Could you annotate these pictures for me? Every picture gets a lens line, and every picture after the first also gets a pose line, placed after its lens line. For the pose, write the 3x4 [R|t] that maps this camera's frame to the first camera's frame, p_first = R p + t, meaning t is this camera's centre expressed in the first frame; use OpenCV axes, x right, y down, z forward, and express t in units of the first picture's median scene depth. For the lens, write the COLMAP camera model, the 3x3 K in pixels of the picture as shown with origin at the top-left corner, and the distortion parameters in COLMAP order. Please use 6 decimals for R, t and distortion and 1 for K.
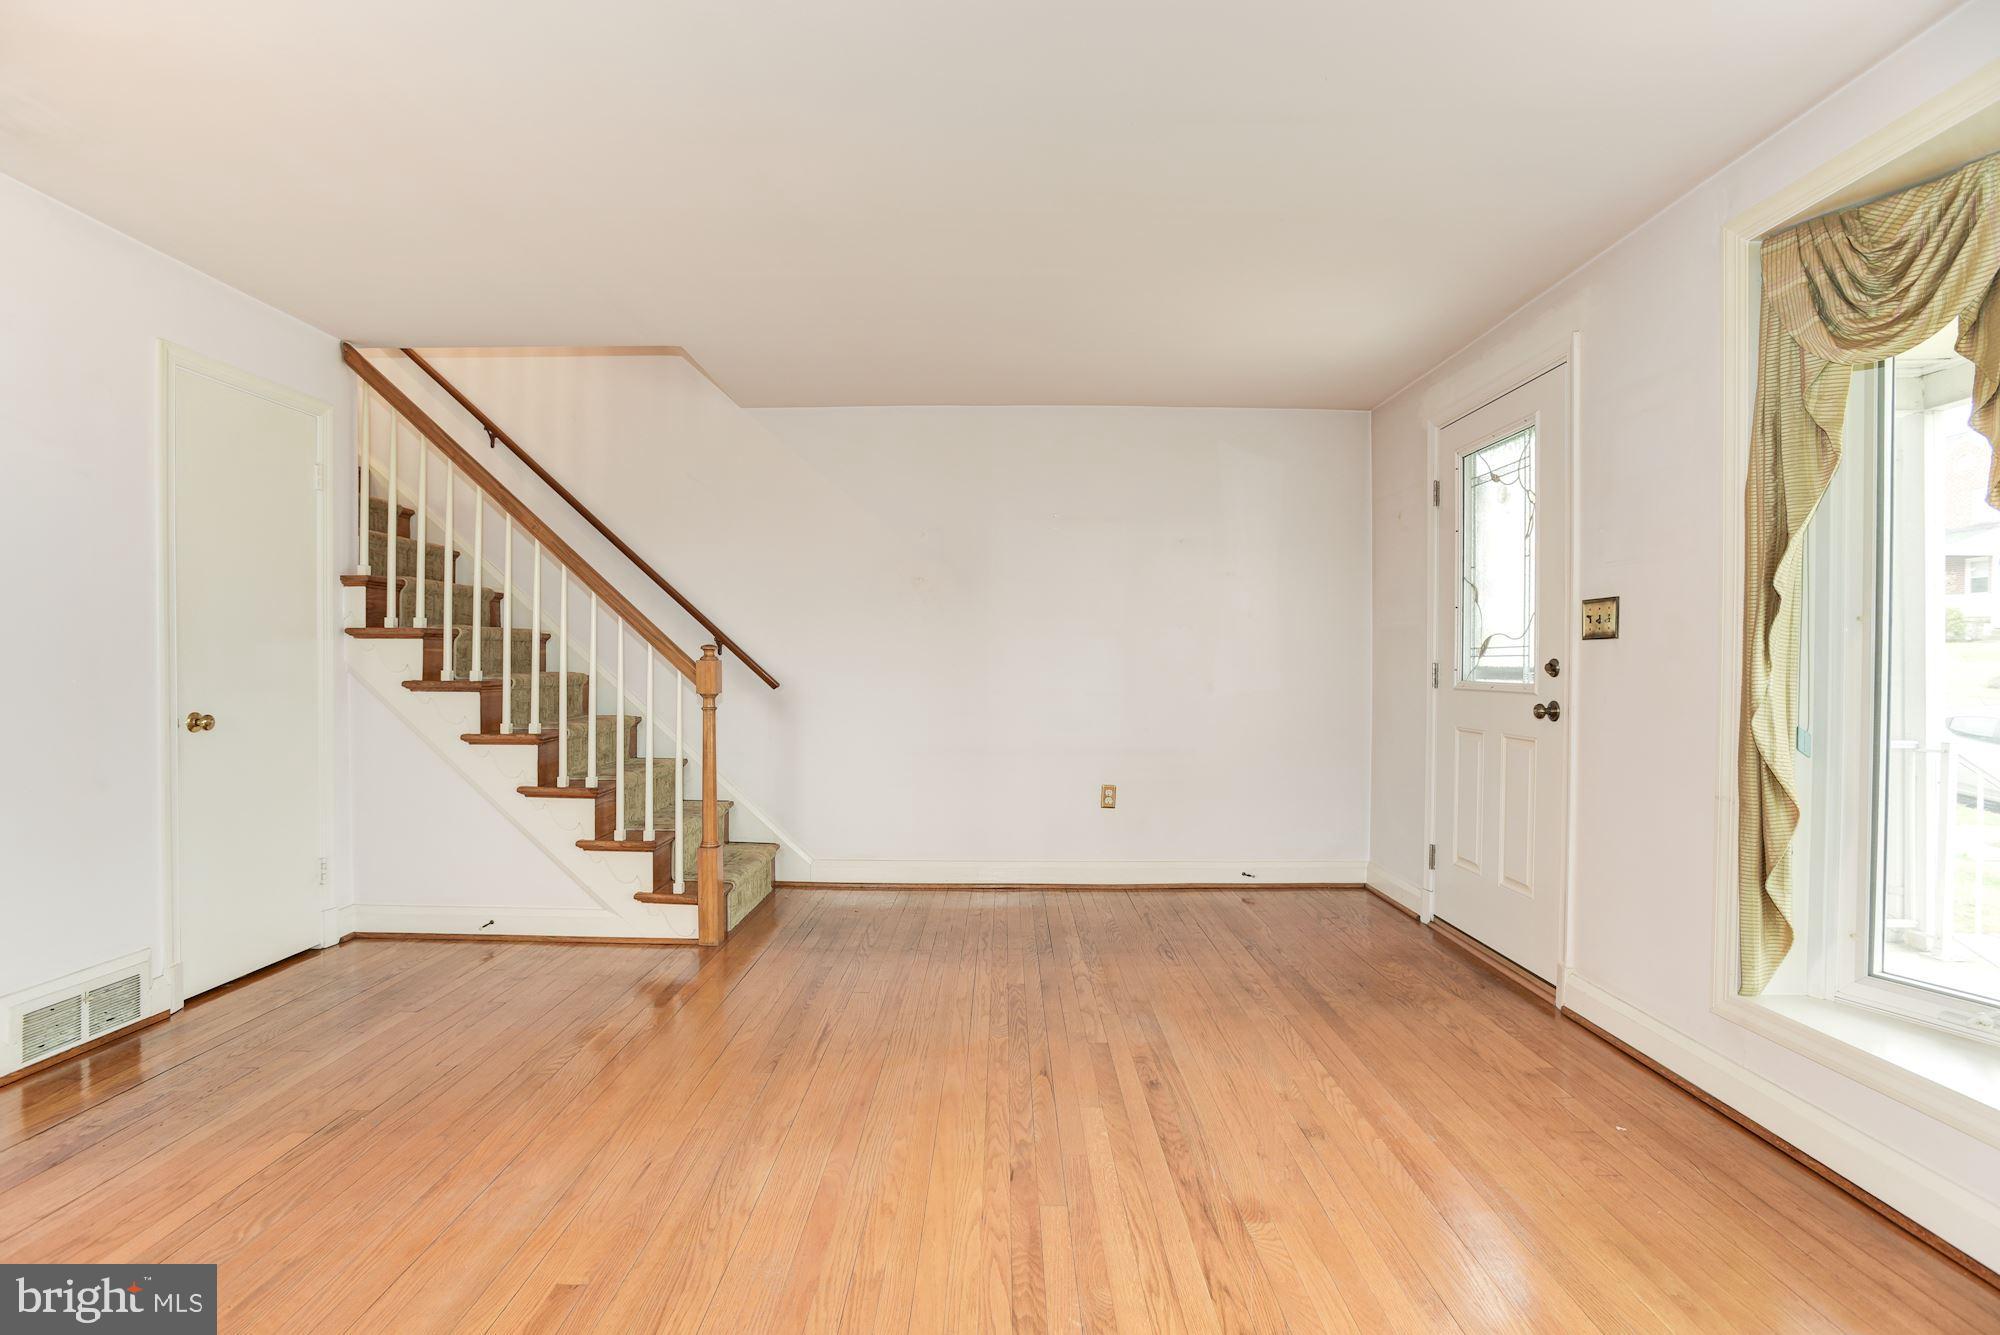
lens RADIAL K [[952.0, 0, 992.7], [0, 952.0, 672.3], [0, 0, 1]] dist [-0.059207, 0.028344]
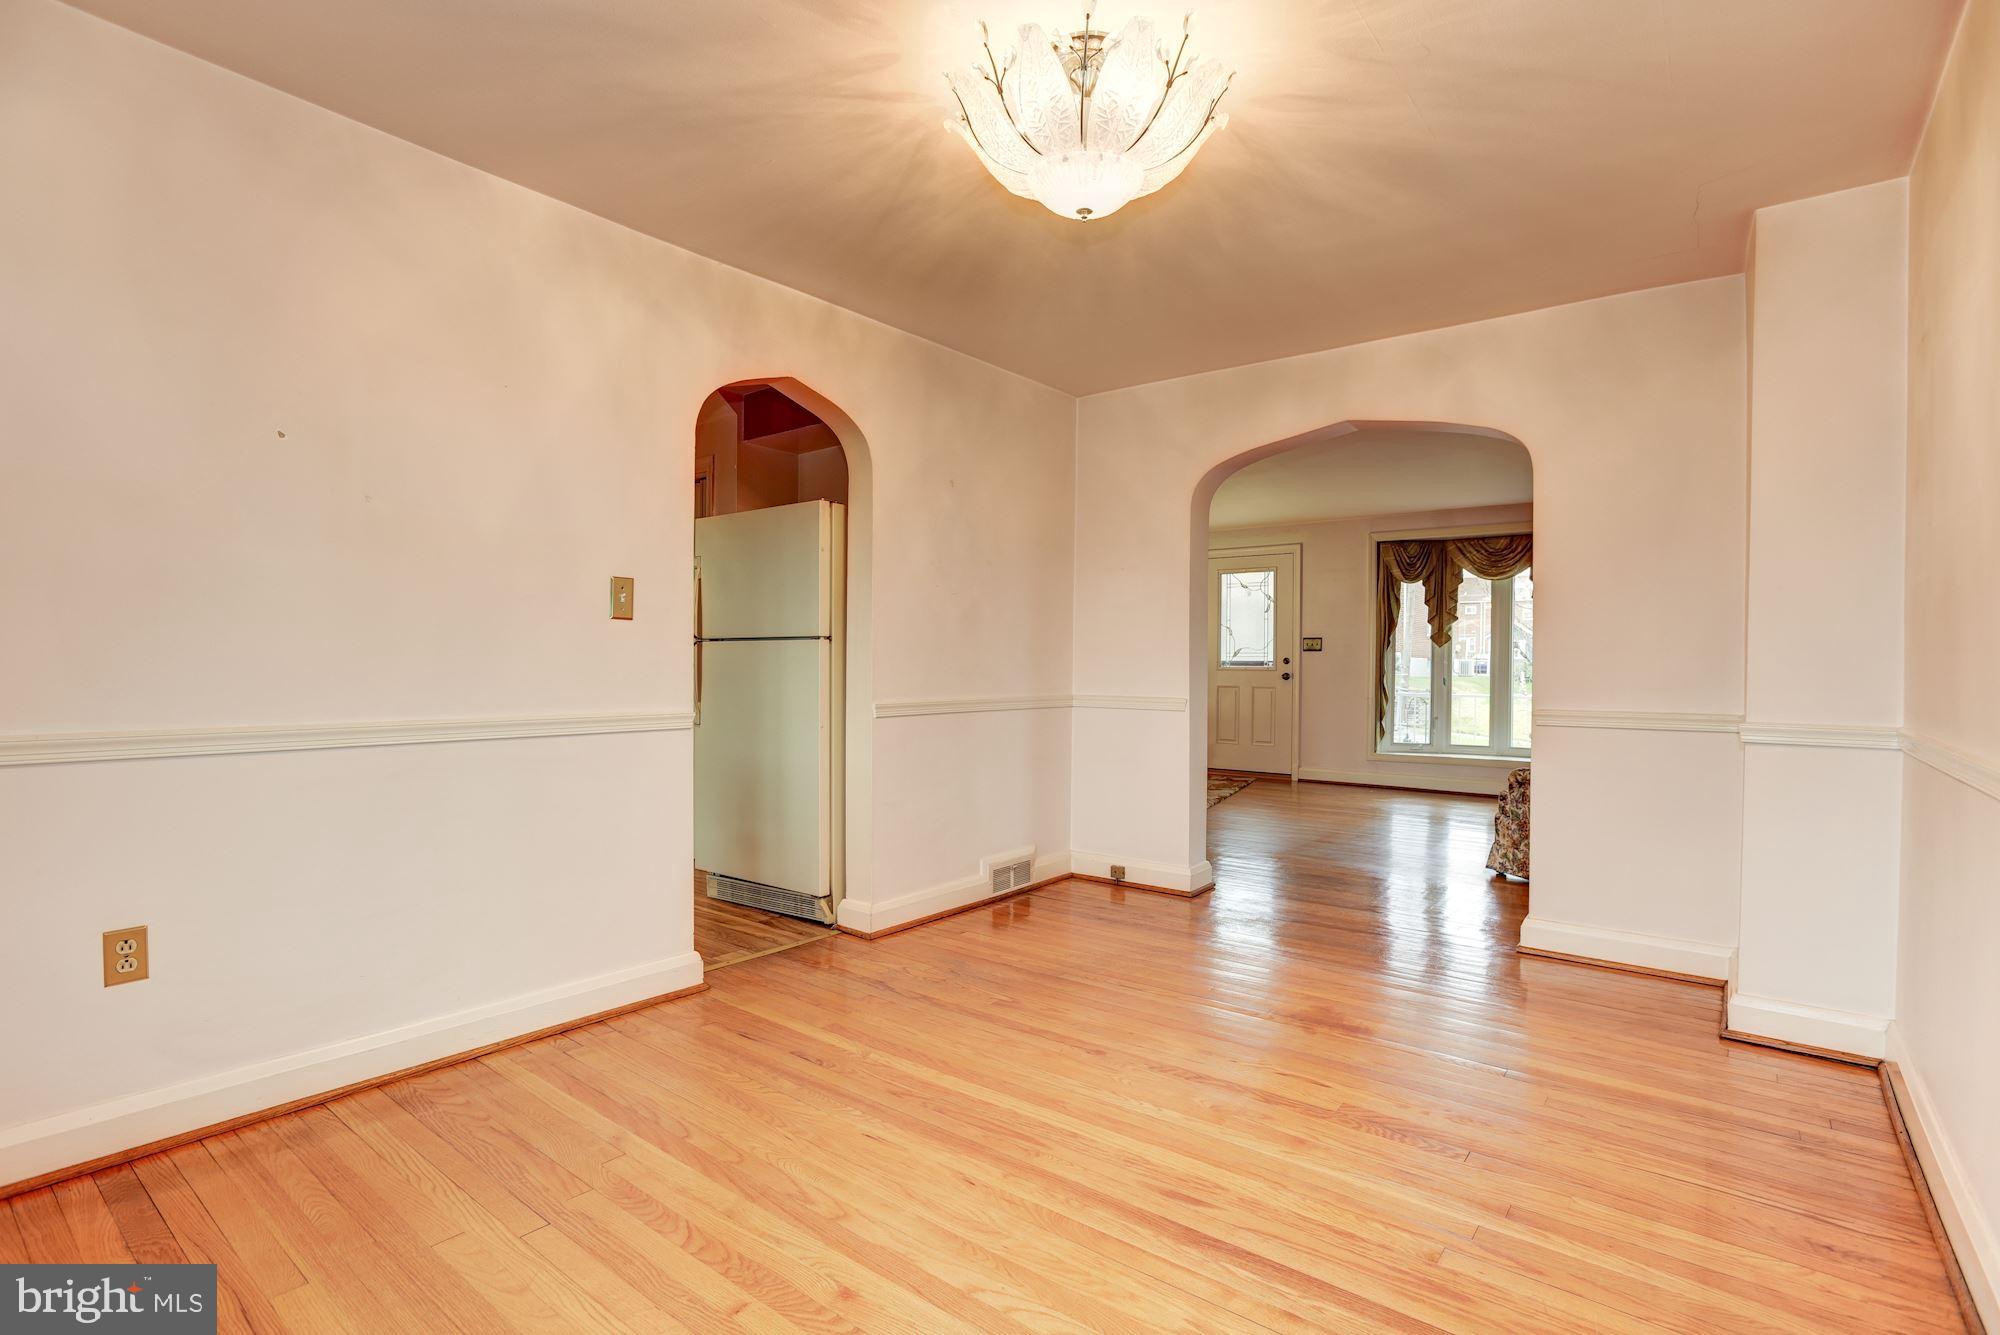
lens RADIAL K [[952.0, 0, 992.7], [0, 952.0, 672.3], [0, 0, 1]] dist [-0.059207, 0.028344]
pose [[0.616036, -0.006052, 0.787695, -2.076018], [0.003072, 0.999981, 0.005280, 0.010994], [-0.787712, -0.000833, 0.616043, -0.049856]]
